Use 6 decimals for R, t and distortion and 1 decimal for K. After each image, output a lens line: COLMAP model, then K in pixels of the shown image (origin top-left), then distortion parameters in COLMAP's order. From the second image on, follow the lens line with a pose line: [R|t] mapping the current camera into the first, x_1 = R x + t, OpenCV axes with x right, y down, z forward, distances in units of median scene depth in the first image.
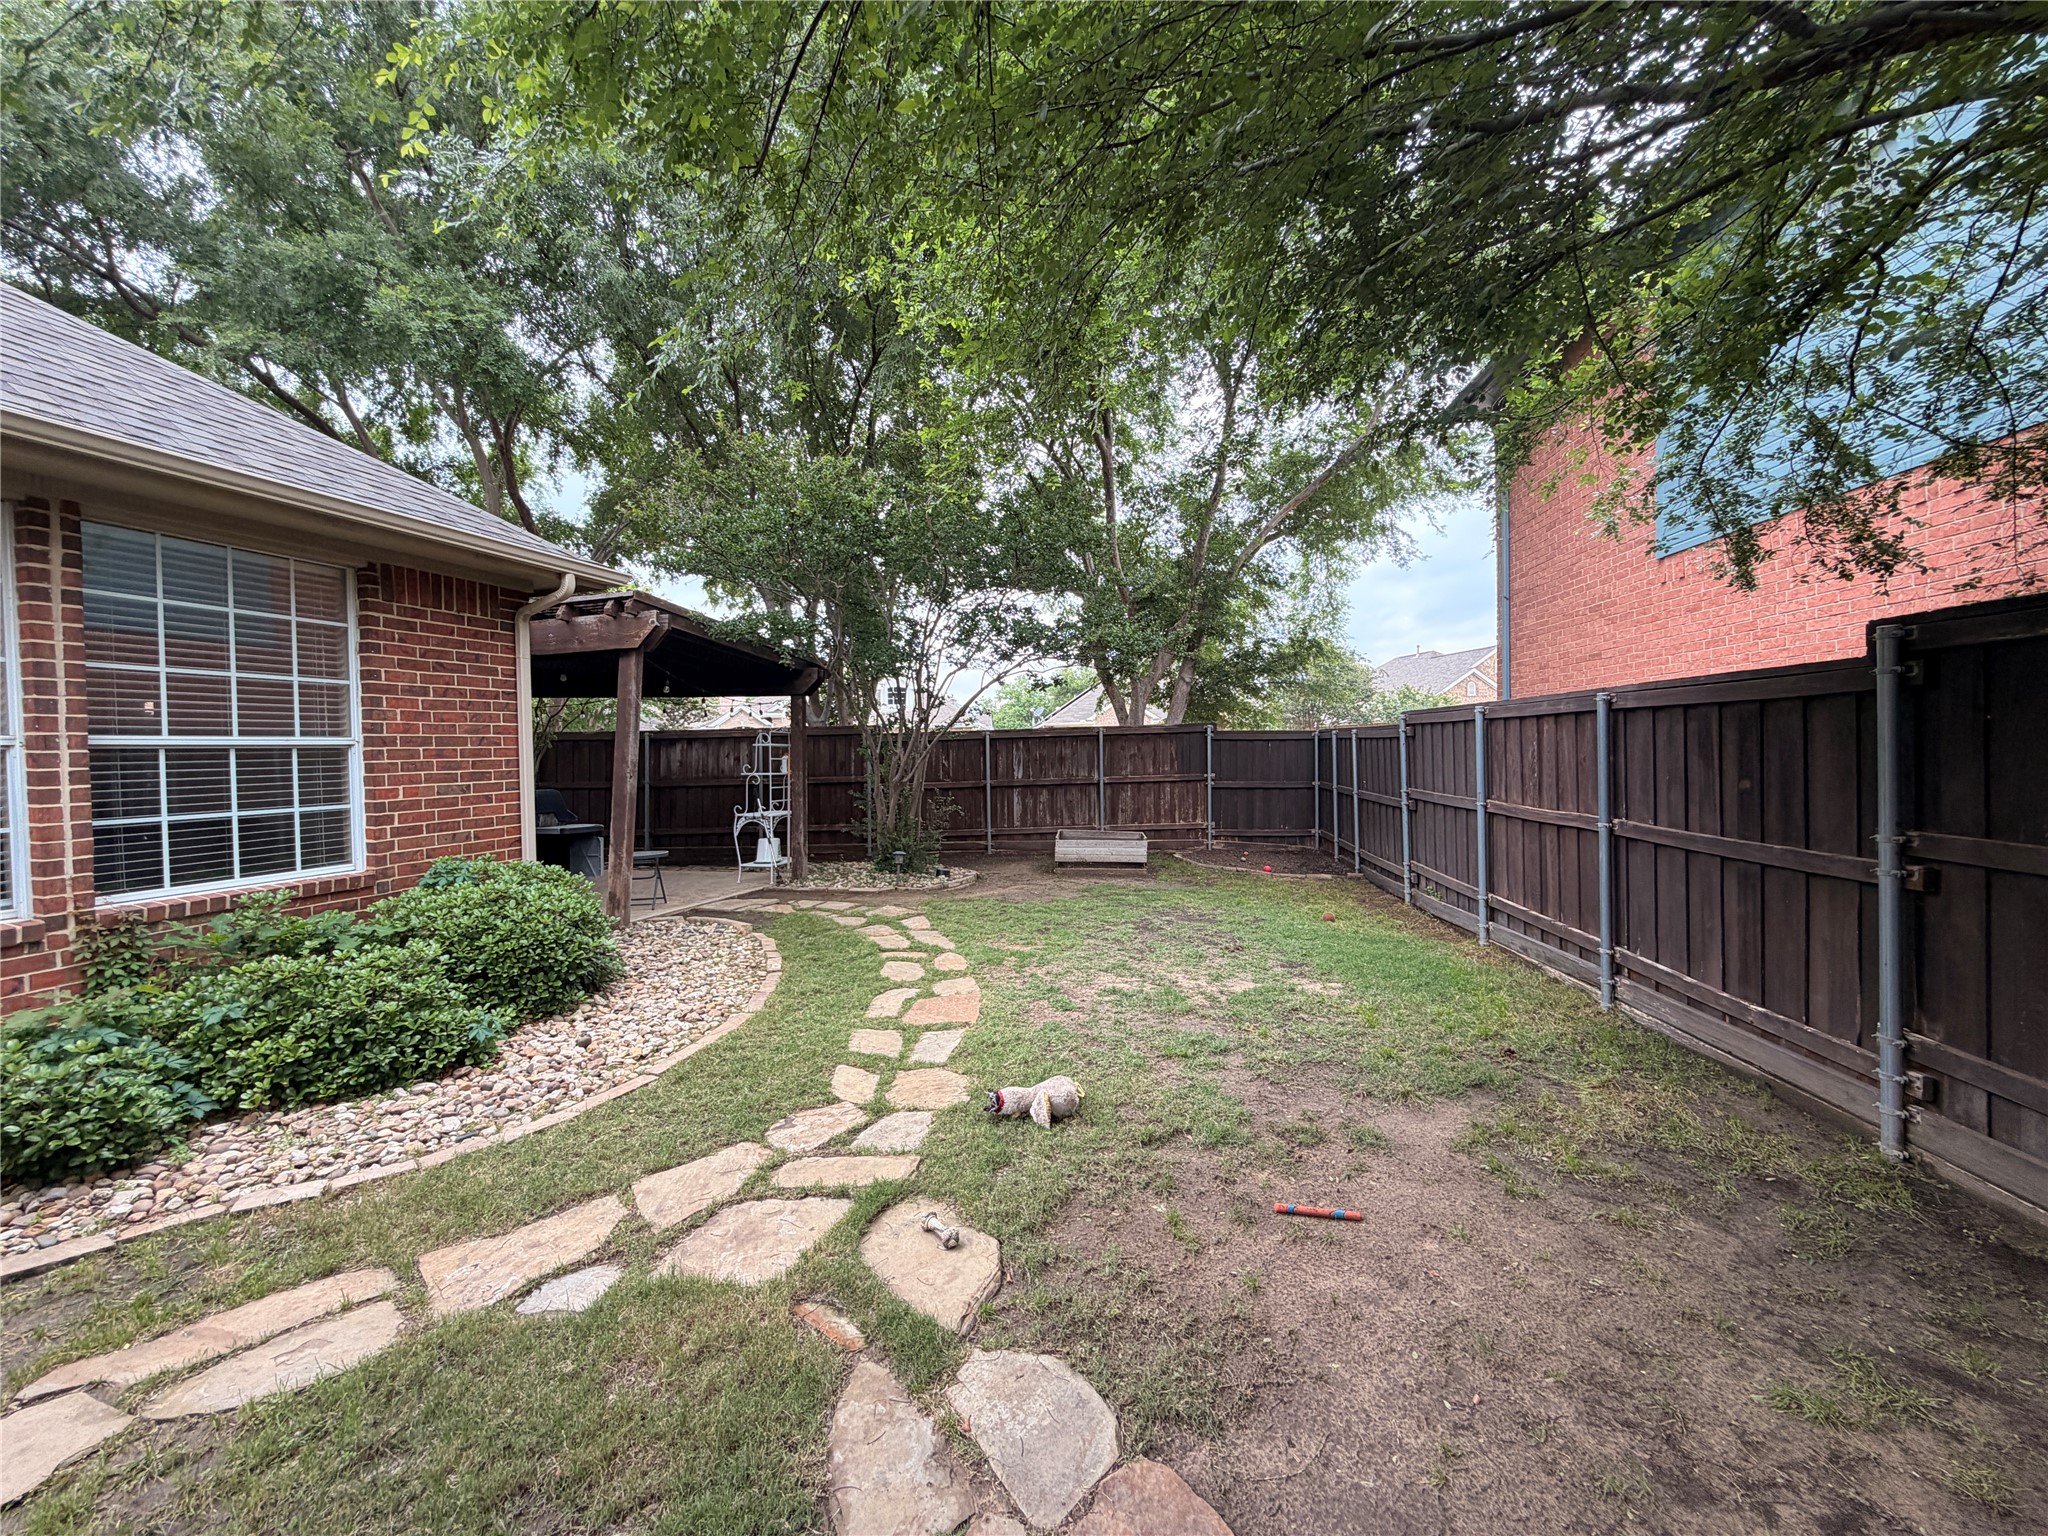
lens RADIAL K [[815.6, 0, 1029.6], [0, 815.6, 763.2], [0, 0, 1]] dist [0.001584, -0.000111]
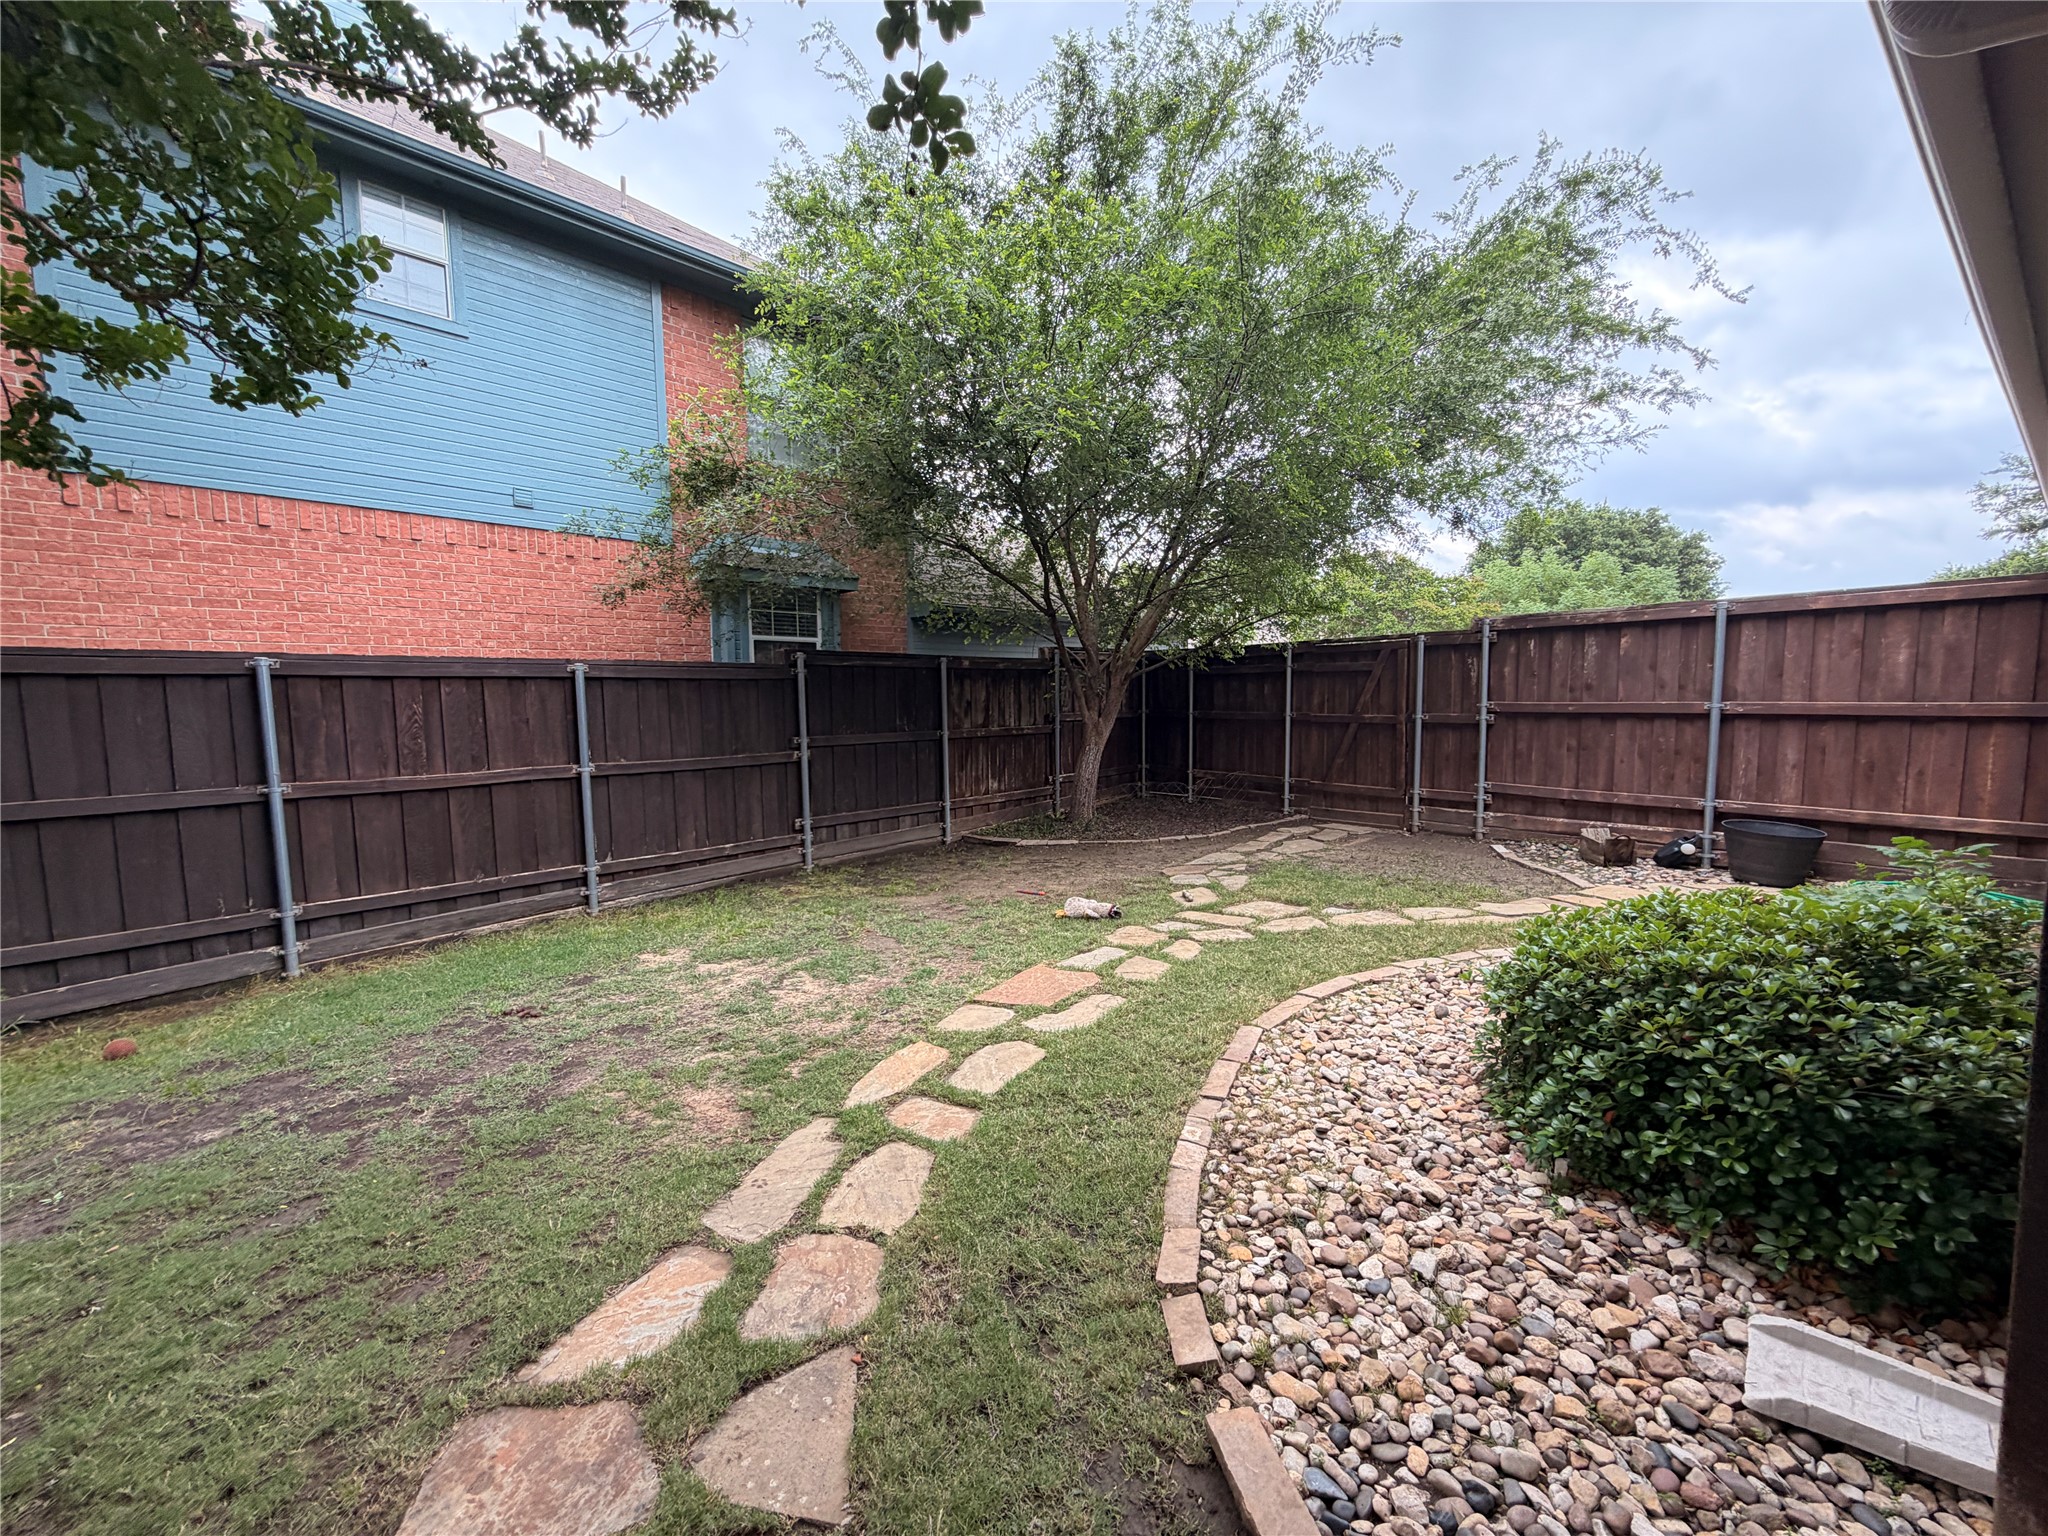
lens RADIAL K [[815.6, 0, 1023.8], [0, 815.6, 768.4], [0, 0, 1]] dist [0.001584, -0.000111]
pose [[-0.808375, -0.016404, 0.588439, -0.584758], [0.042926, 0.995308, 0.086717, -0.005895], [-0.587101, 0.095359, -0.803878, 1.653807]]
